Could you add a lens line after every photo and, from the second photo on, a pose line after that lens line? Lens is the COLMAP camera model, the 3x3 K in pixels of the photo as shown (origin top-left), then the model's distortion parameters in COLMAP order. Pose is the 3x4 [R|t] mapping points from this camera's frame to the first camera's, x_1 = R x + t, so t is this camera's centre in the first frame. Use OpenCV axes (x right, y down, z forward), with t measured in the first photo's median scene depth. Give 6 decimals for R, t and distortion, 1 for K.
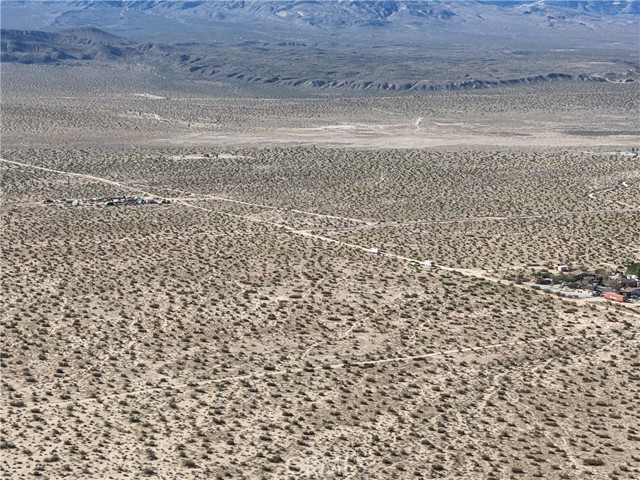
lens RADIAL K [[1225.0, 0, 320.0], [0, 1225.0, 240.0], [0, 0, 1]] dist [0.256311, -1.150198]
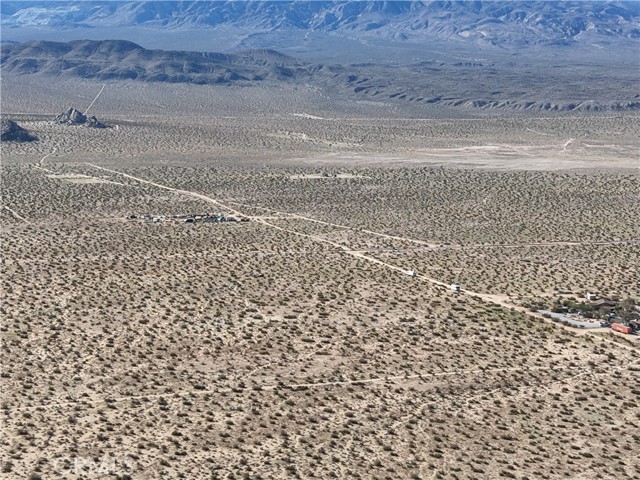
lens RADIAL K [[1225.0, 0, 320.0], [0, 1225.0, 240.0], [0, 0, 1]] dist [0.256311, -1.150198]
pose [[0.988040, 0.022991, -0.152475, 0.144927], [-0.025439, 0.999577, -0.014121, -0.002633], [0.152086, 0.017831, 0.988206, 0.015359]]
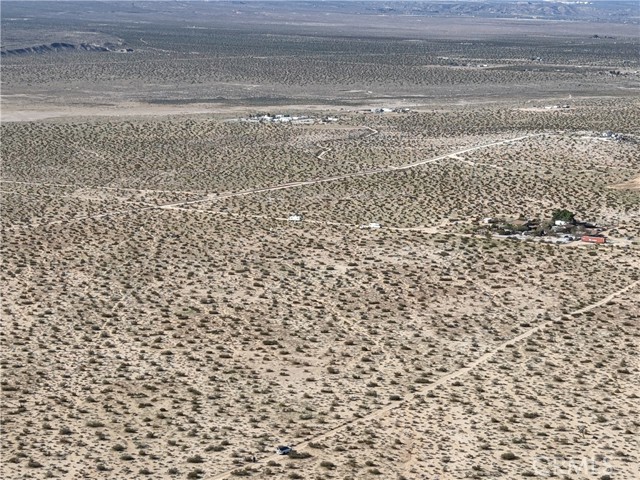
lens RADIAL K [[1225.0, 0, 320.0], [0, 1225.0, 240.0], [0, 0, 1]] dist [0.256311, -1.150198]
pose [[0.891093, -0.080300, 0.446660, -0.464116], [0.069578, 0.996759, 0.040386, -0.015664], [-0.448456, -0.004910, 0.893792, 0.098994]]
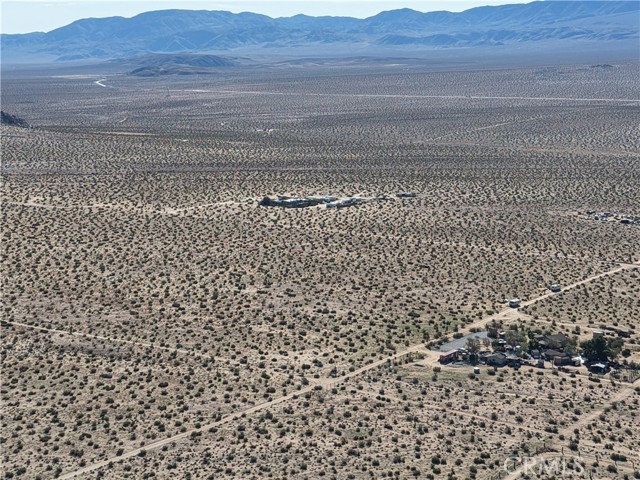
lens RADIAL K [[1225.0, 0, 320.0], [0, 1225.0, 240.0], [0, 0, 1]] dist [0.256311, -1.150198]
pose [[0.493388, 0.129216, -0.860158, 0.875487], [-0.139387, 0.987869, 0.068448, -0.075569], [0.858568, 0.086123, 0.505414, 0.459395]]
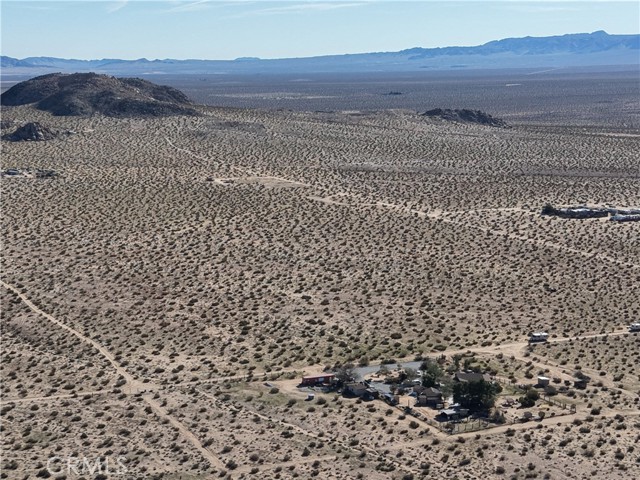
lens RADIAL K [[1225.0, 0, 320.0], [0, 1225.0, 240.0], [0, 0, 1]] dist [0.256311, -1.150198]
pose [[-0.019006, 0.148638, -0.988709, 0.965415], [-0.156696, 0.976224, 0.149774, -0.154195], [0.987464, 0.157774, 0.004737, 0.935220]]
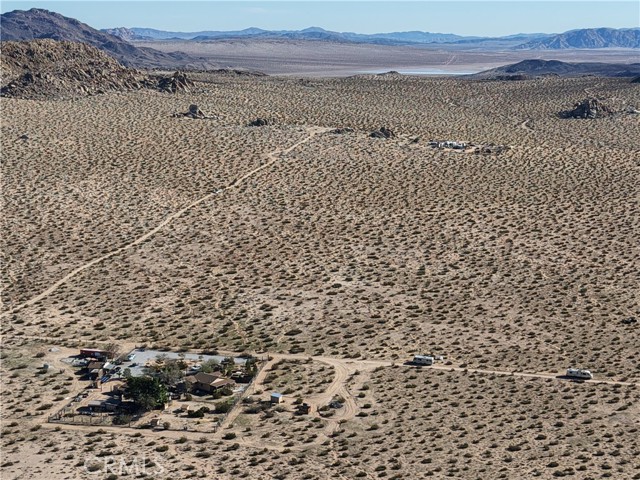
lens RADIAL K [[1225.0, 0, 320.0], [0, 1225.0, 240.0], [0, 0, 1]] dist [0.256311, -1.150198]
pose [[-0.662098, 0.123420, -0.739184, 0.691256], [-0.121346, 0.955674, 0.268258, -0.244878], [0.739528, 0.267310, -0.617773, 1.506842]]
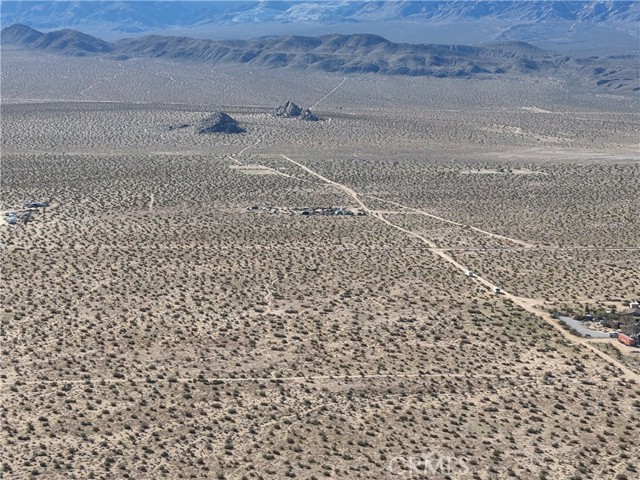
lens RADIAL K [[1225.0, 0, 320.0], [0, 1225.0, 240.0], [0, 0, 1]] dist [0.256311, -1.150198]
pose [[0.929962, 0.056277, -0.363322, 0.337234], [-0.060068, 0.998194, 0.000865, -0.013057], [0.362714, 0.021020, 0.931663, 0.074353]]
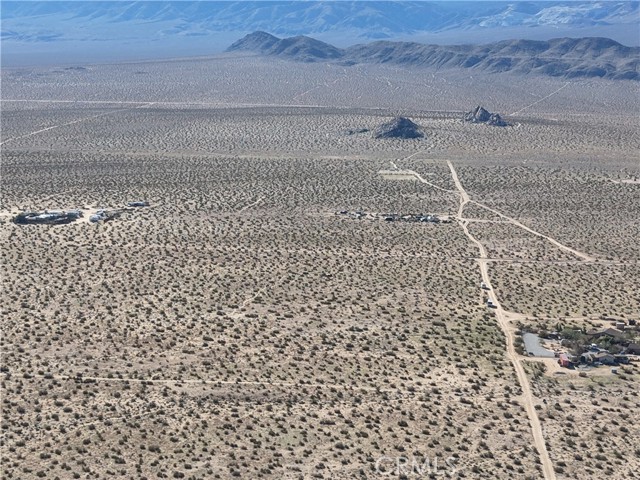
lens RADIAL K [[1225.0, 0, 320.0], [0, 1225.0, 240.0], [0, 0, 1]] dist [0.256311, -1.150198]
pose [[0.834375, 0.082593, -0.544974, 0.528877], [-0.090493, 0.995820, 0.012373, -0.030233], [0.543718, 0.038993, 0.838362, 0.179854]]
